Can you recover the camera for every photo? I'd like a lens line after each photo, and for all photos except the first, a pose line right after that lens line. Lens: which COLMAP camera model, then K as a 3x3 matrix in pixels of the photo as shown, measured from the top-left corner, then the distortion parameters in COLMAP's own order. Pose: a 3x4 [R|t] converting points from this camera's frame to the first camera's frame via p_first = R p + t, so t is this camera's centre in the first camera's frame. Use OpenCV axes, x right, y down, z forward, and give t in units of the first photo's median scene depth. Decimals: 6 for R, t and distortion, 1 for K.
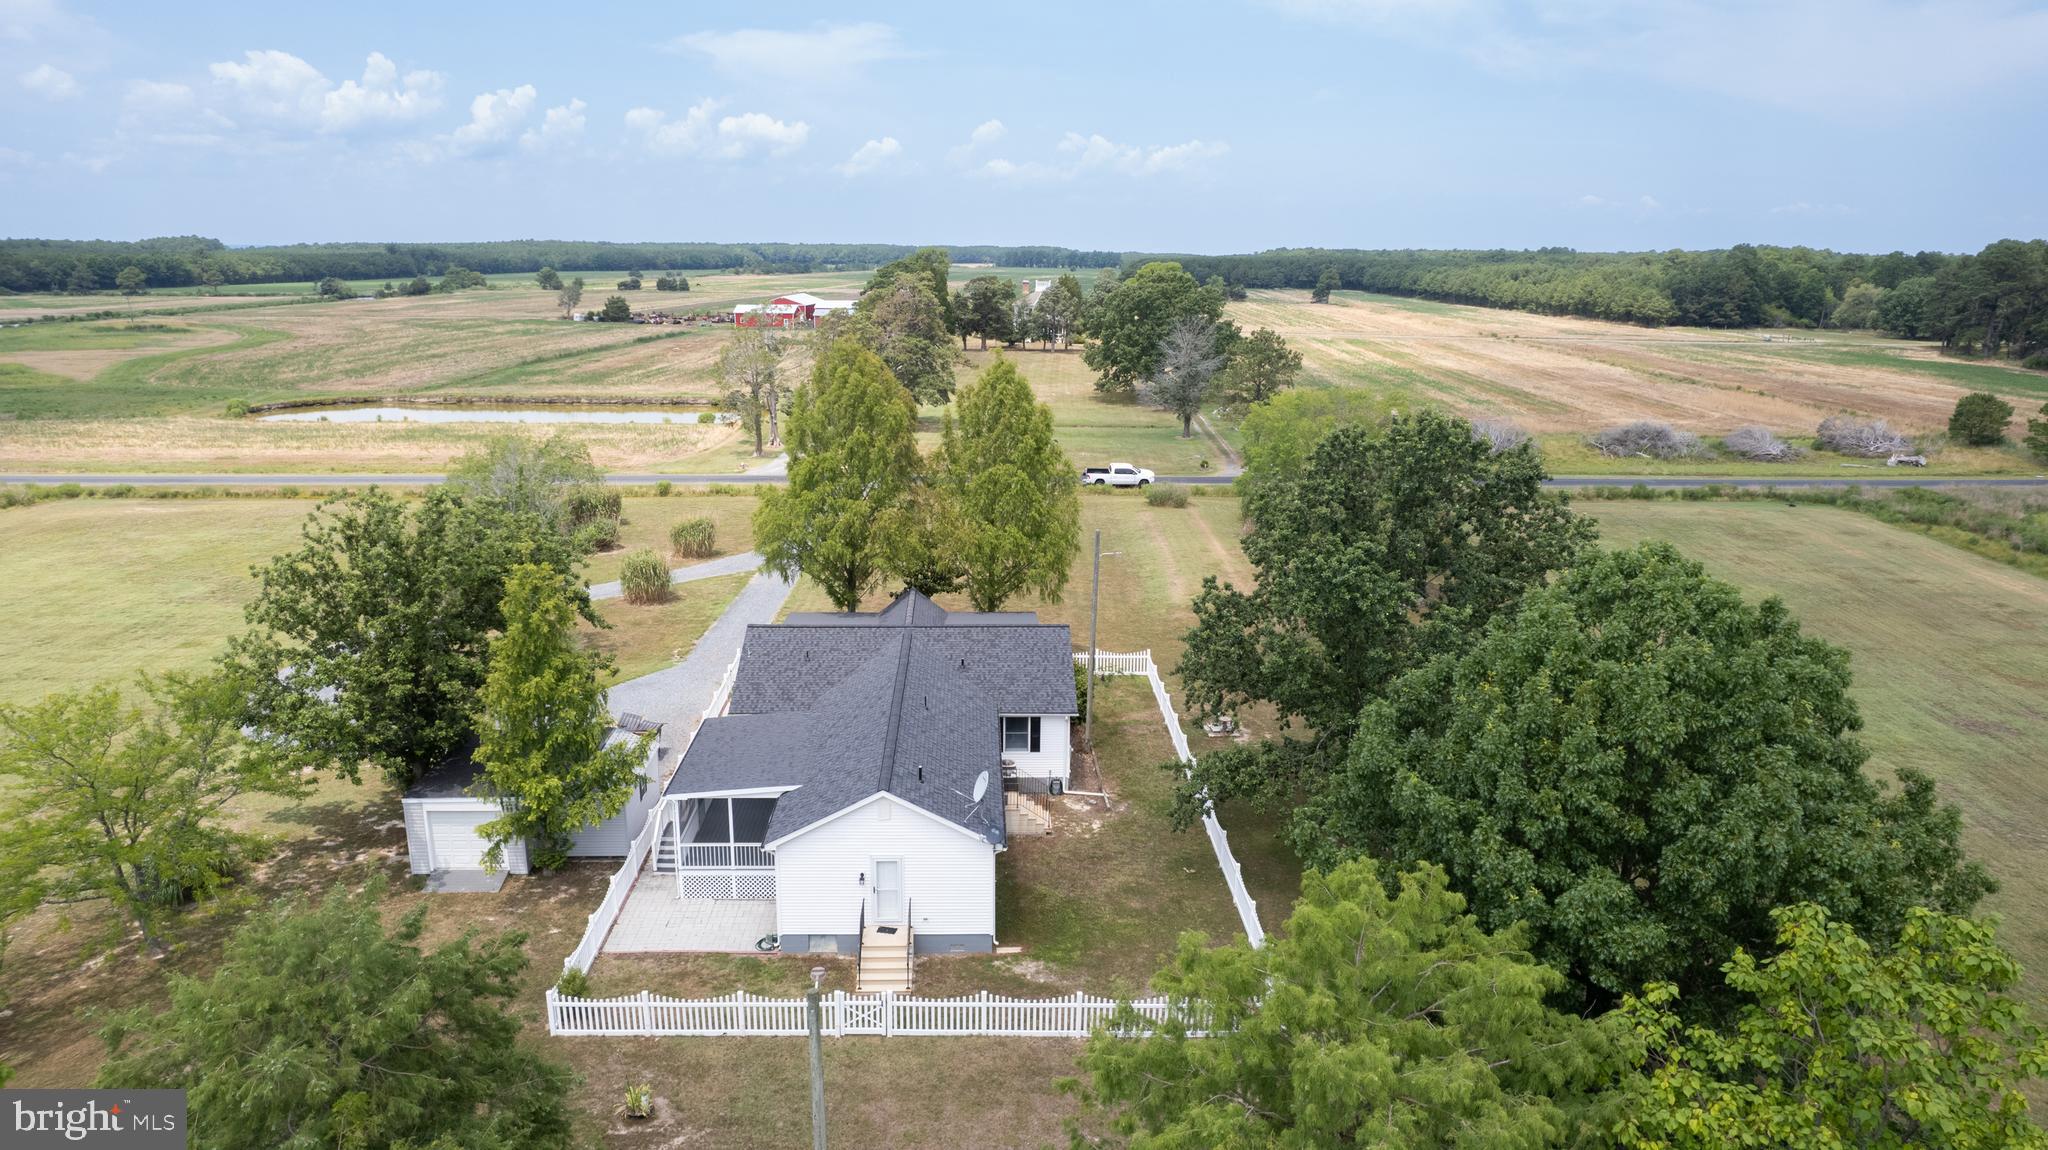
lens RADIAL K [[1313.4, 0, 1016.4], [0, 1313.4, 569.1], [0, 0, 1]] dist [-0.084029, 0.079839]
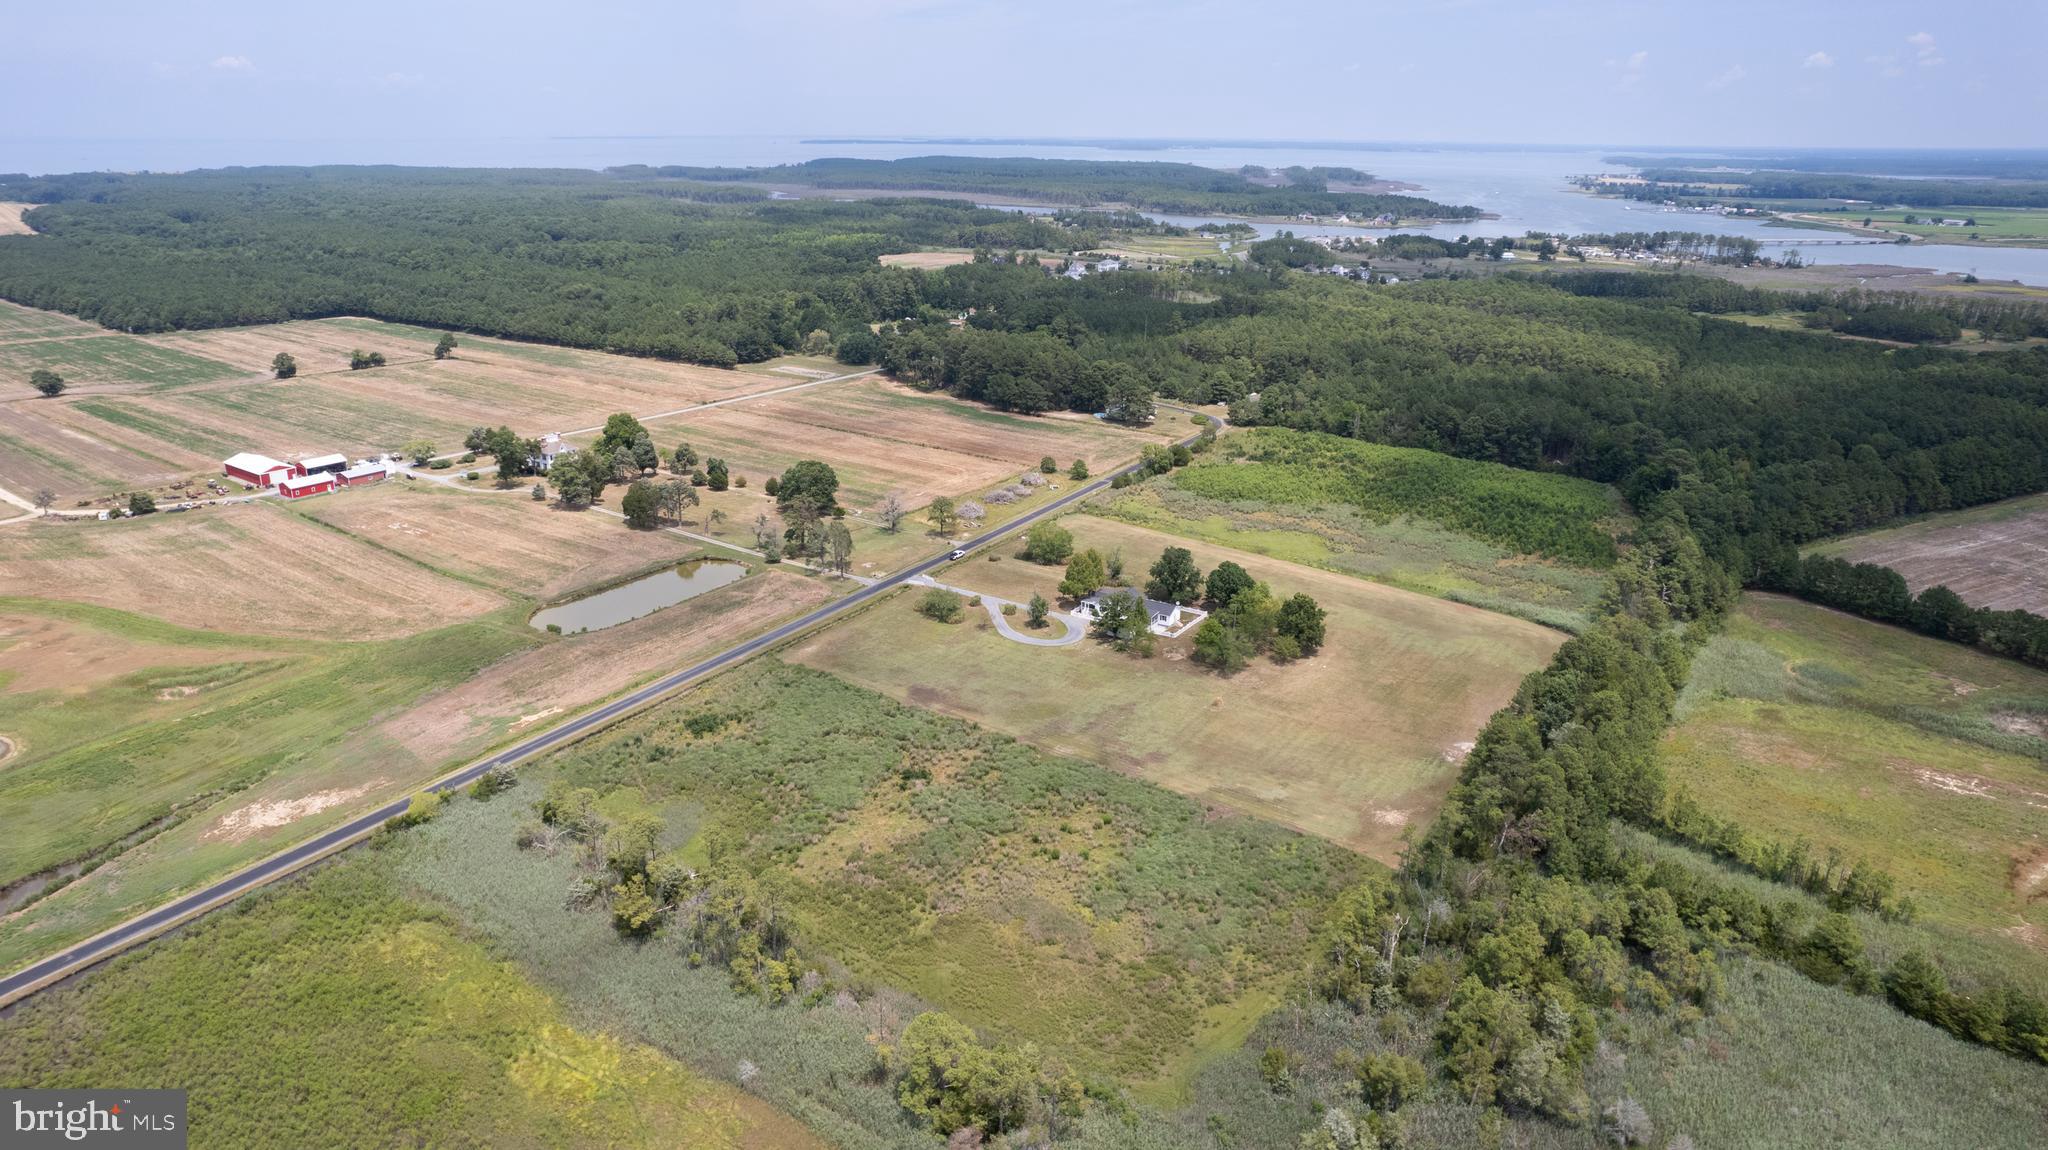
lens RADIAL K [[1313.4, 0, 1016.4], [0, 1313.4, 569.1], [0, 0, 1]] dist [-0.084029, 0.079839]
pose [[0.564172, -0.272527, 0.779384, -0.754910], [0.197186, 0.961114, 0.193335, -0.201035], [-0.801766, 0.044609, 0.595971, -0.345584]]
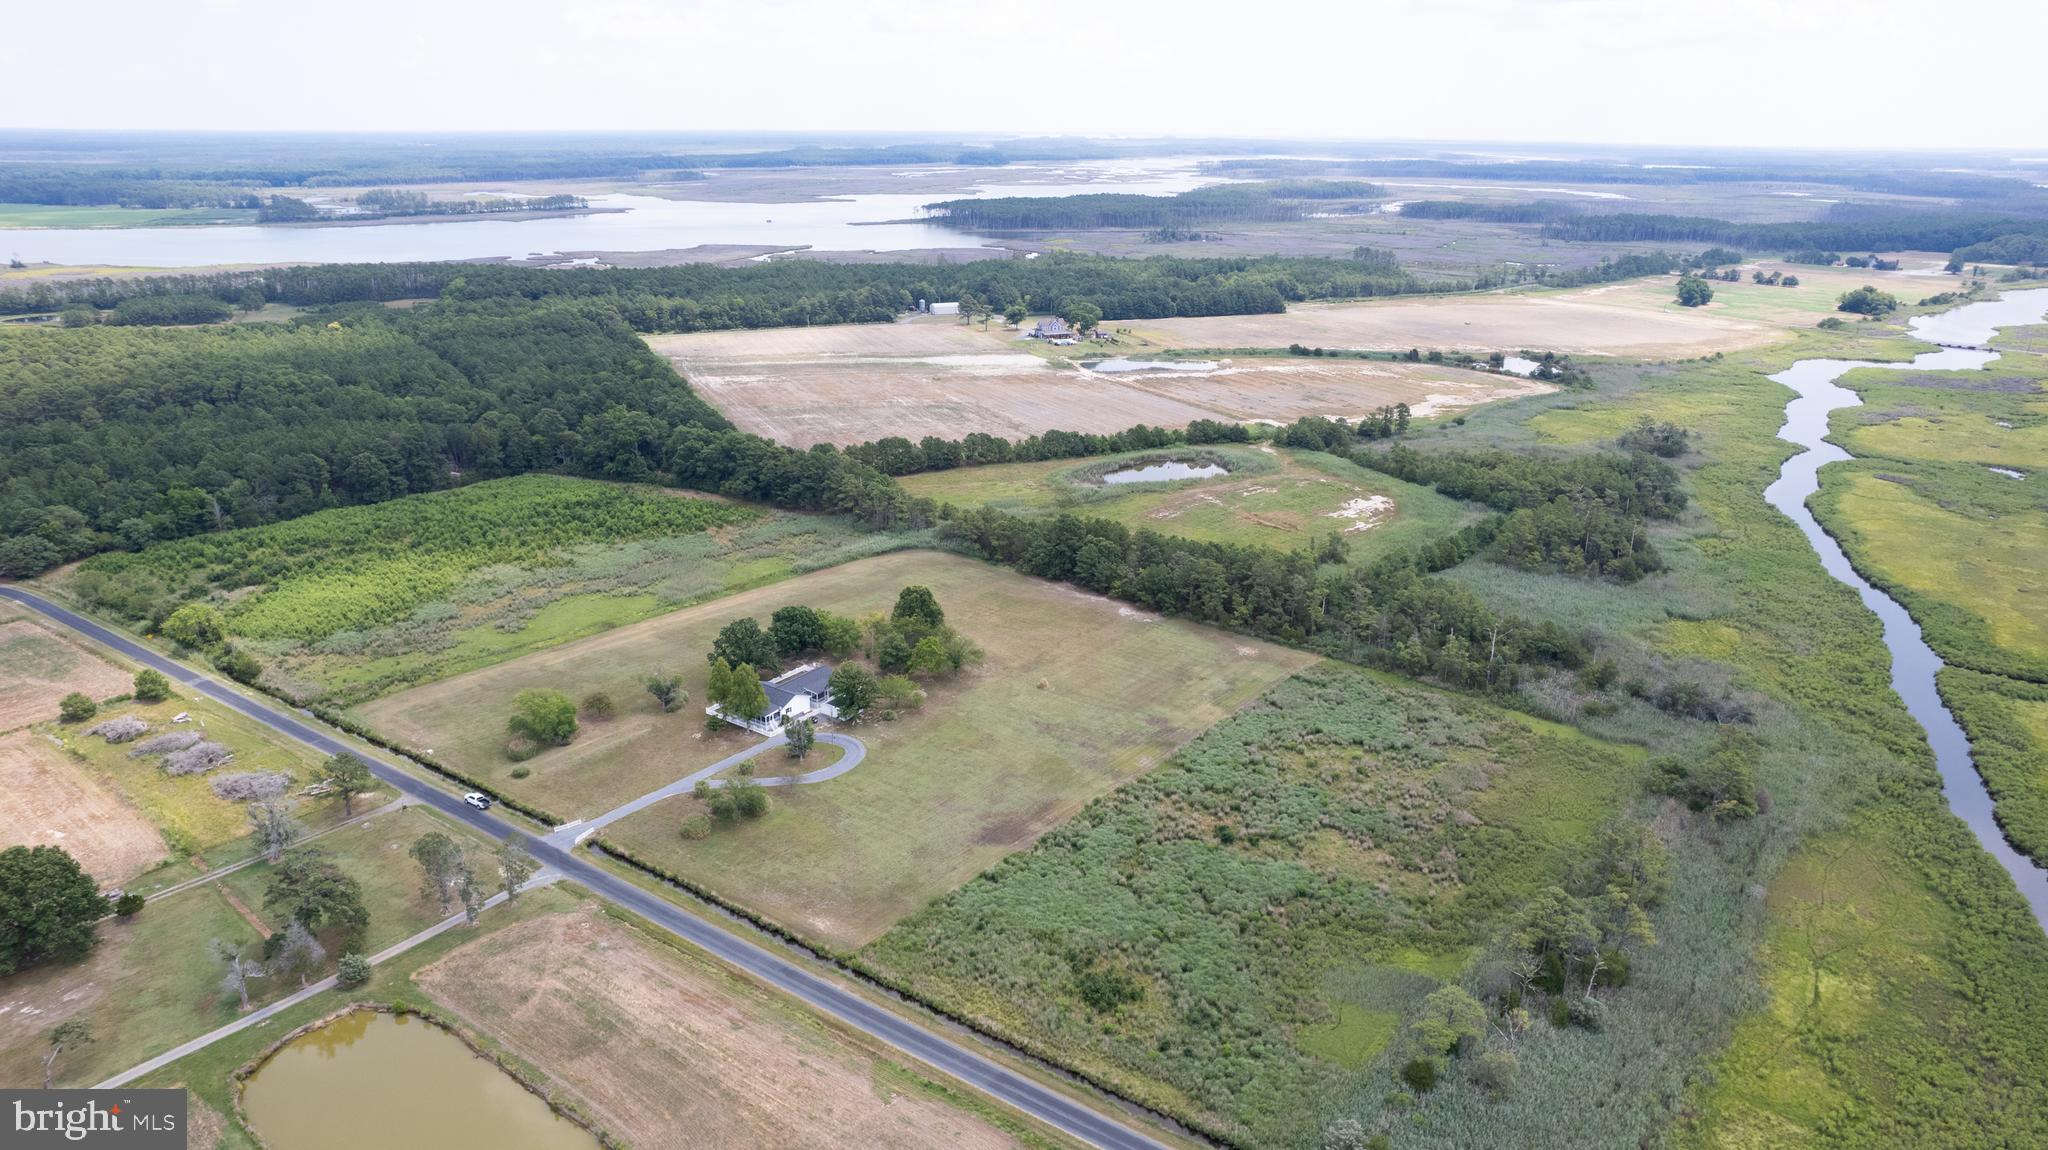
lens RADIAL K [[1313.4, 0, 1016.4], [0, 1313.4, 569.1], [0, 0, 1]] dist [-0.084029, 0.079839]
pose [[-0.795683, -0.213534, 0.566827, -0.529562], [0.126279, 0.856758, 0.500020, -0.410395], [-0.592404, 0.469436, -0.654742, 0.517724]]
